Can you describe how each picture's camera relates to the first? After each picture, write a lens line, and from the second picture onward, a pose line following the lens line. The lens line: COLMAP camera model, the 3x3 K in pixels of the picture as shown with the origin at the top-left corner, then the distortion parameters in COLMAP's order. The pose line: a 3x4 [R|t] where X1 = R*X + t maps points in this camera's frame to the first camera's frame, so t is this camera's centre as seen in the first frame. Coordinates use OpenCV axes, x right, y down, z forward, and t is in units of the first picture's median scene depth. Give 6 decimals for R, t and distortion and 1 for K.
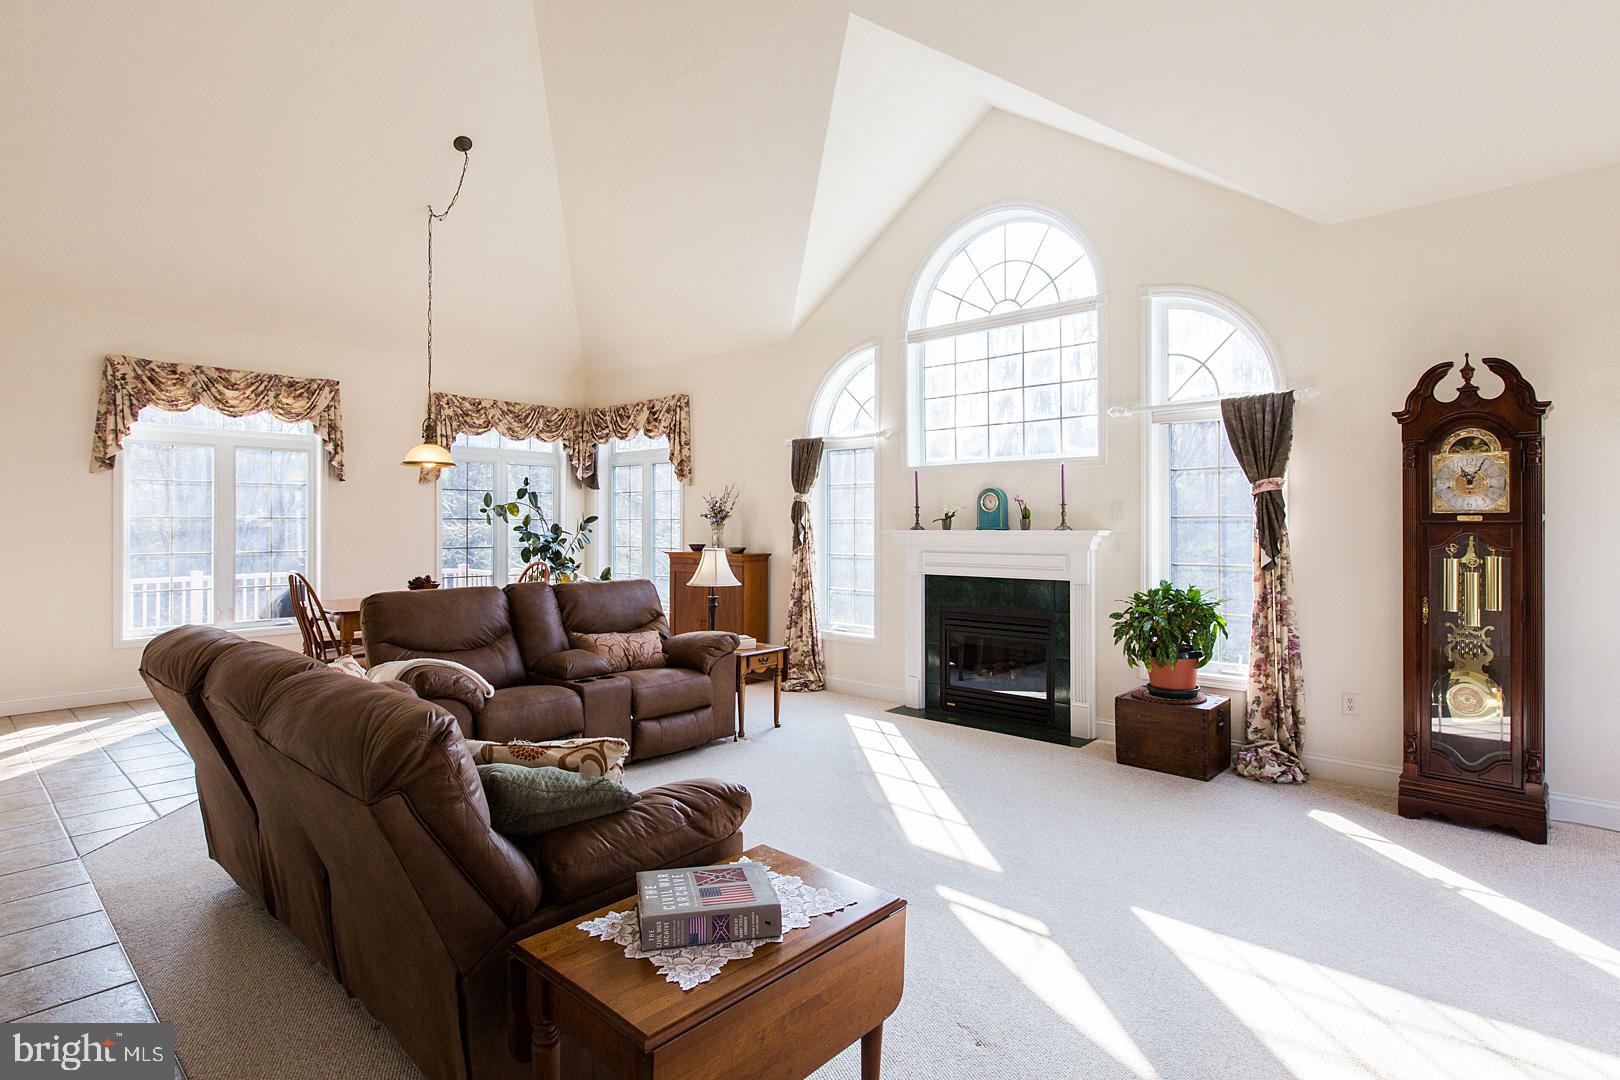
lens RADIAL K [[831.1, 0, 782.1], [0, 831.1, 517.0], [0, 0, 1]] dist [-0.000809, 0.000675]
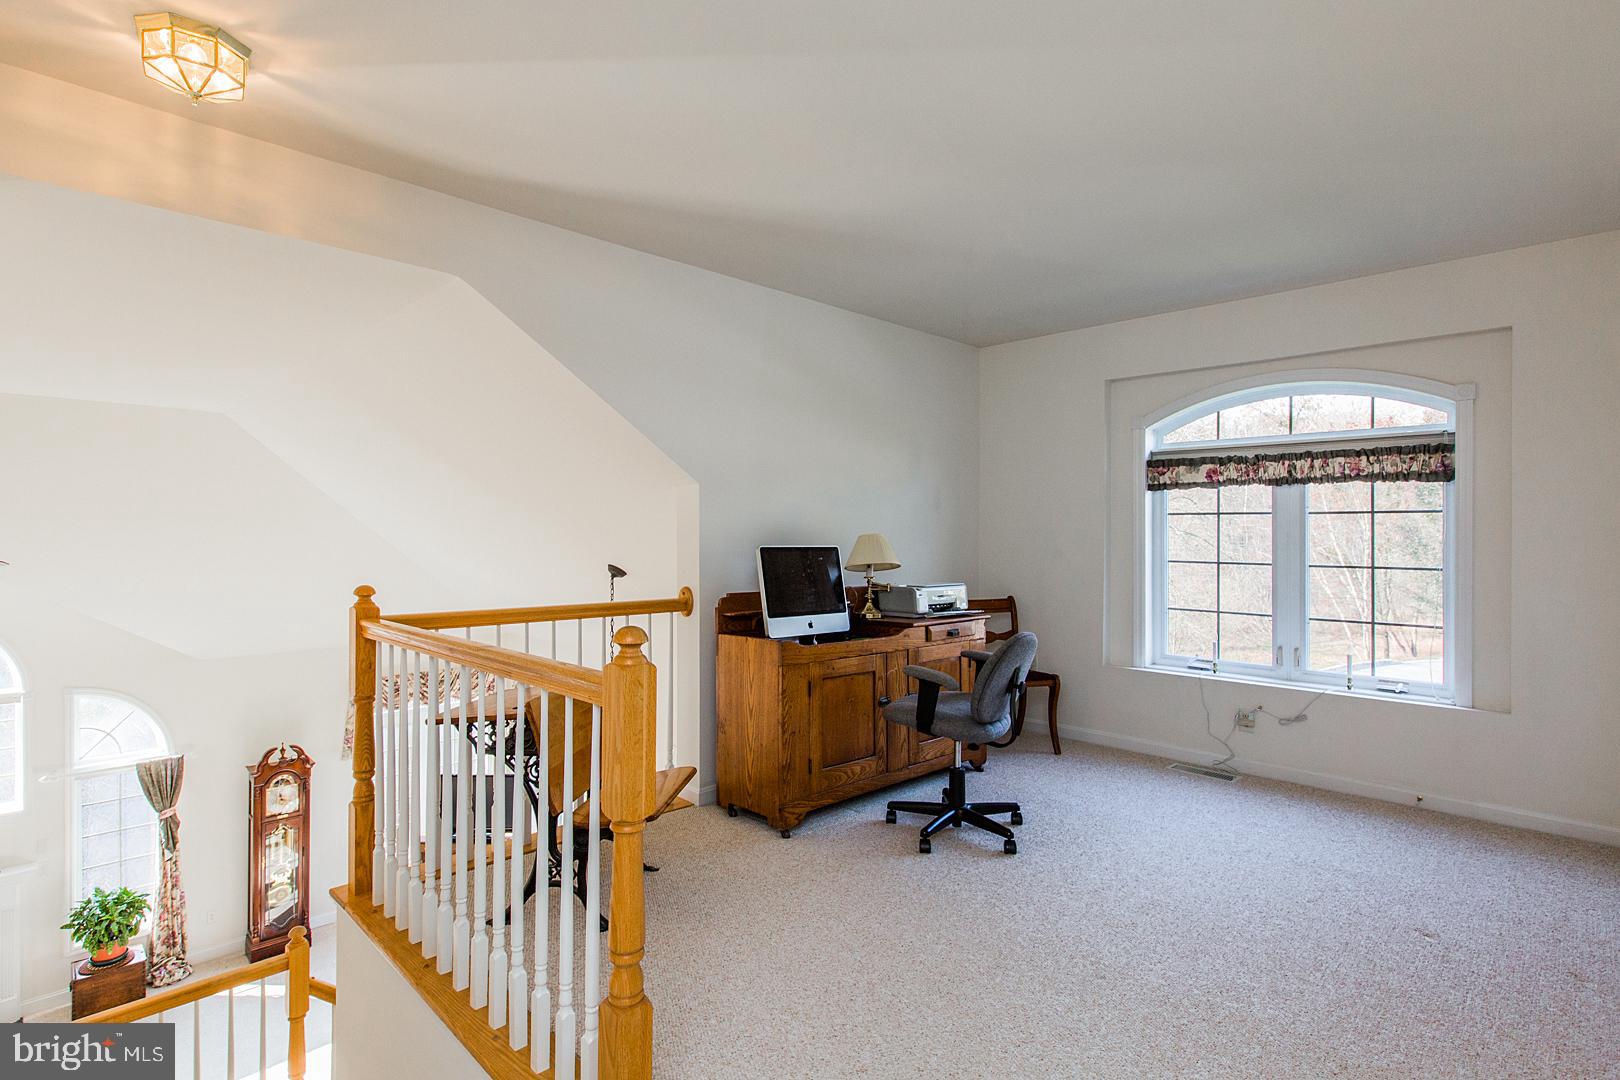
lens RADIAL K [[803.9, 0, 809.1], [0, 803.9, 530.7], [0, 0, 1]] dist [-0.002203, -0.000981]
pose [[0.023403, 0.000387, 0.999726, -0.729454], [-0.011003, 0.999939, -0.000130, -0.439835], [-0.999666, -0.010997, 0.023406, -0.256577]]
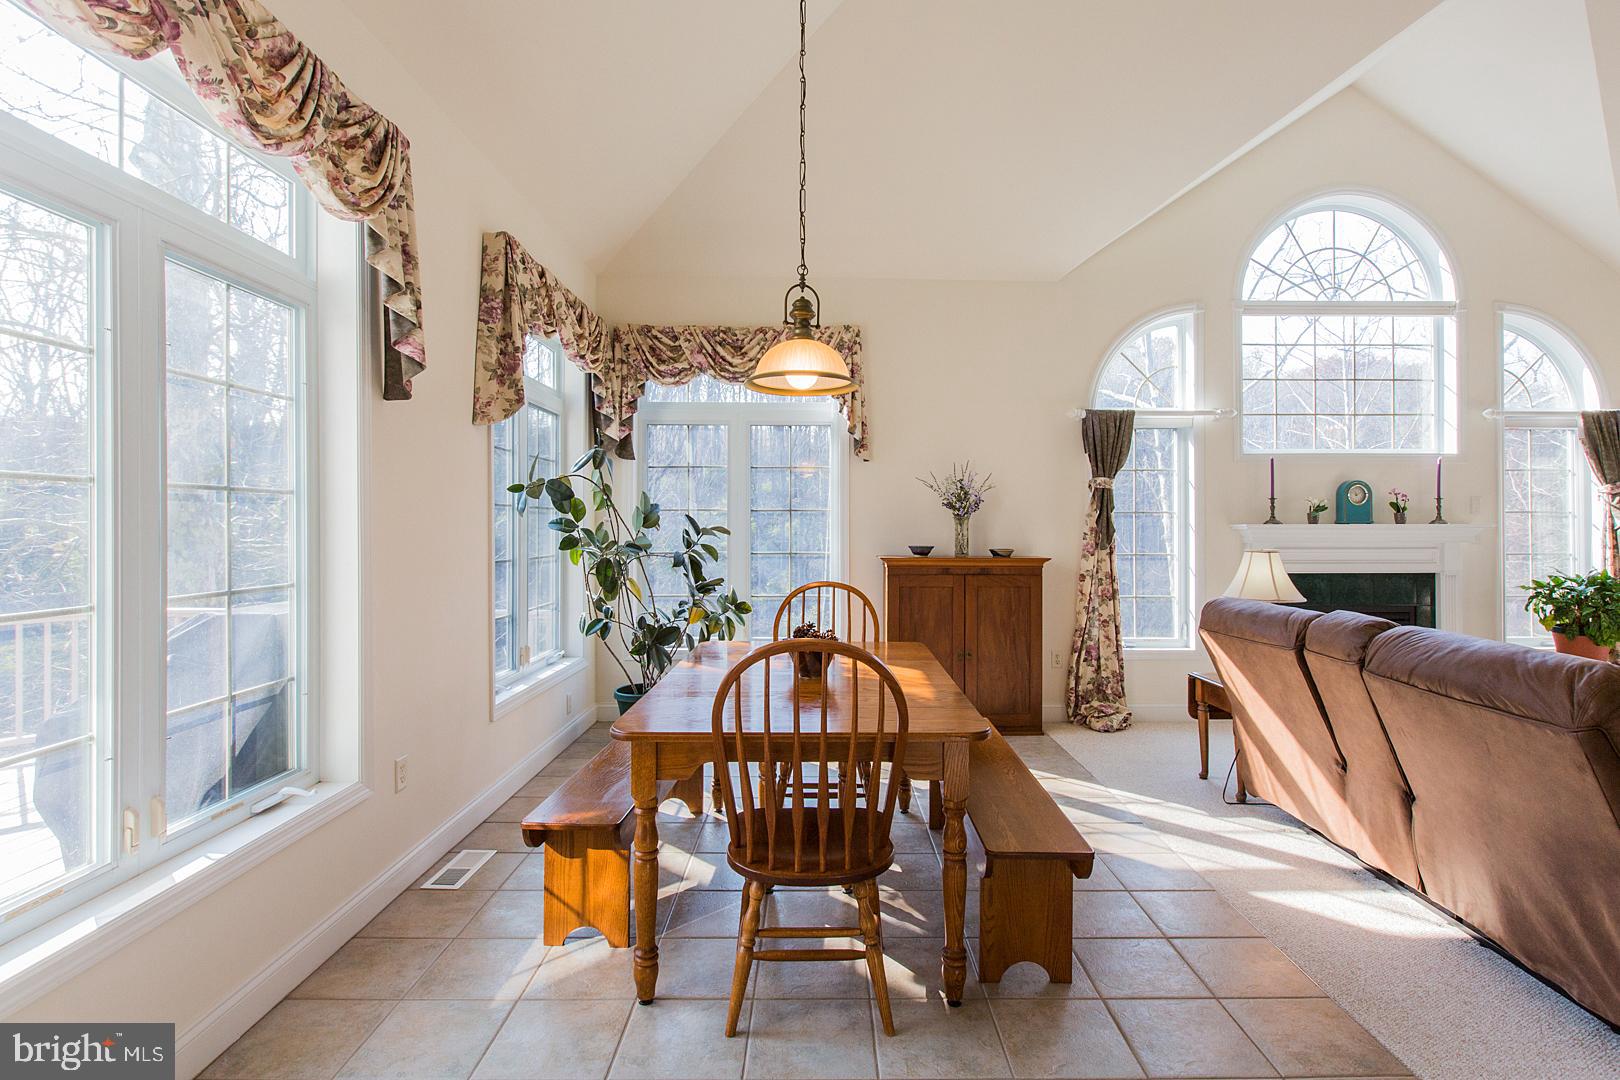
lens RADIAL K [[802.2, 0, 830.1], [0, 802.2, 519.6], [0, 0, 1]] dist [-0.000983, 0.000135]
pose [[0.715873, 0.004702, 0.698215, -0.726034], [-0.007291, 0.999973, 0.000742, 0.012549], [-0.698193, -0.005622, 0.715888, 0.664053]]
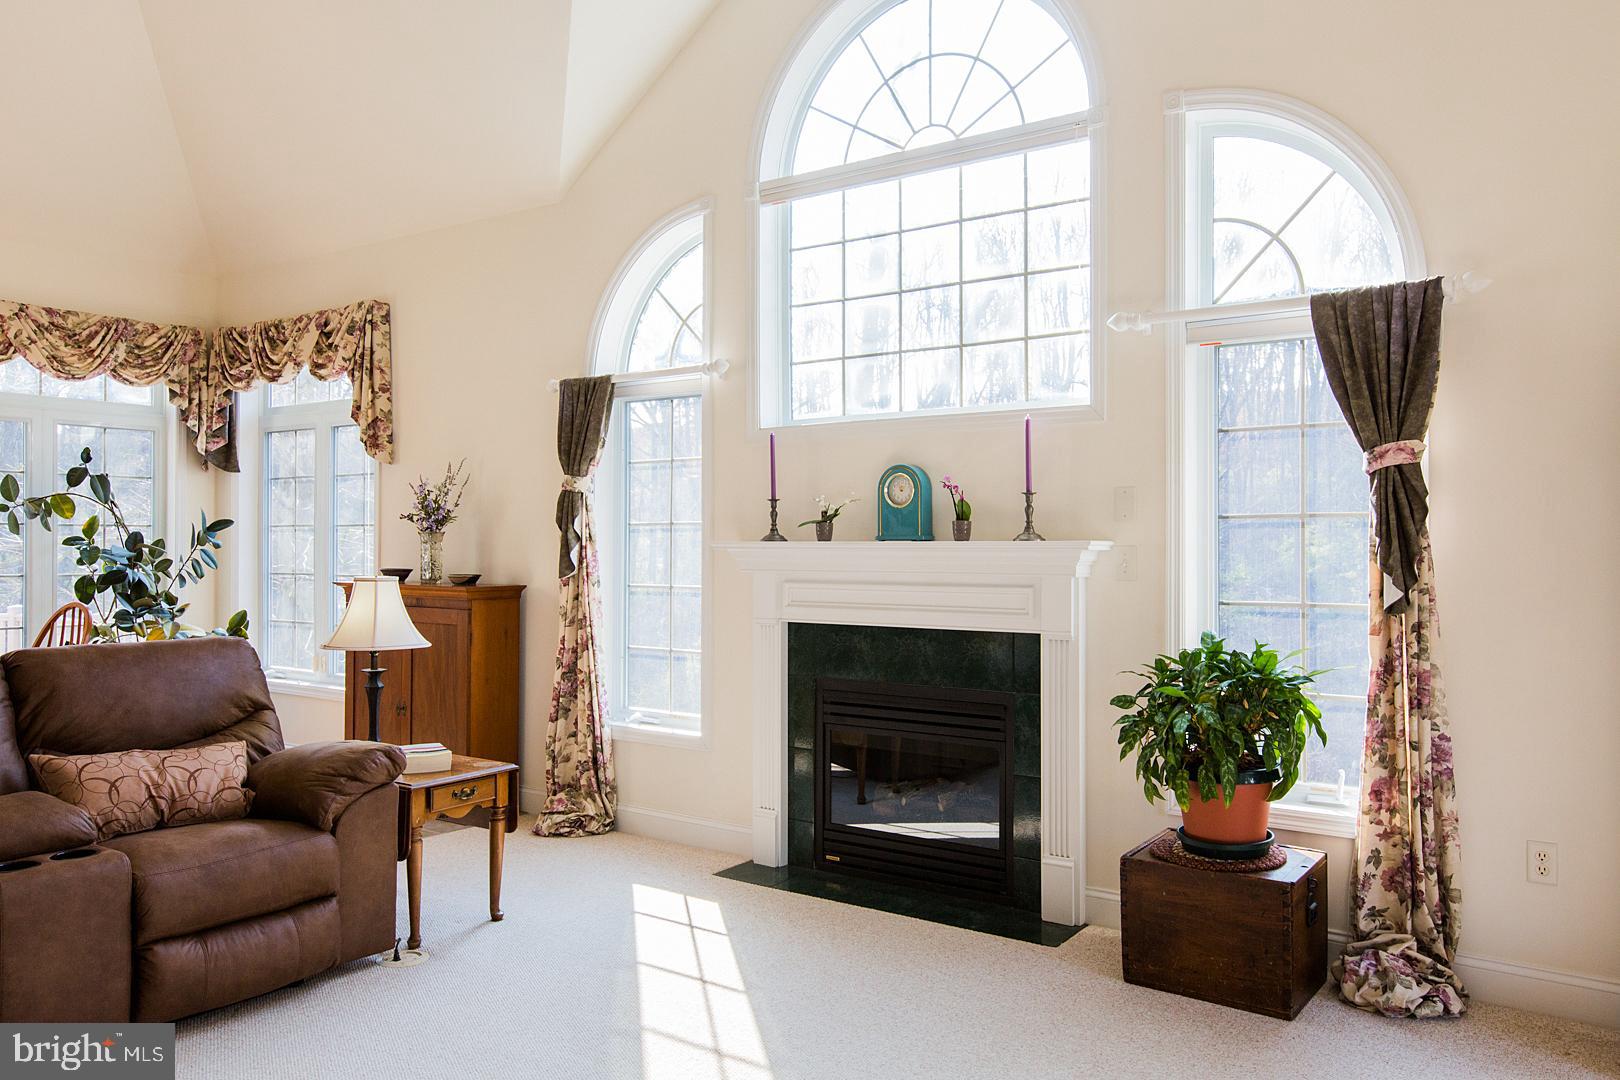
lens RADIAL K [[1203.1, 0, 808.3], [0, 1203.1, 531.5], [0, 0, 1]] dist [0.003735, -0.001295]
pose [[0.991151, 0.001810, 0.132730, 0.074034], [-0.001948, 0.999998, 0.000911, 0.007632], [-0.132728, -0.001161, 0.991152, 0.194197]]
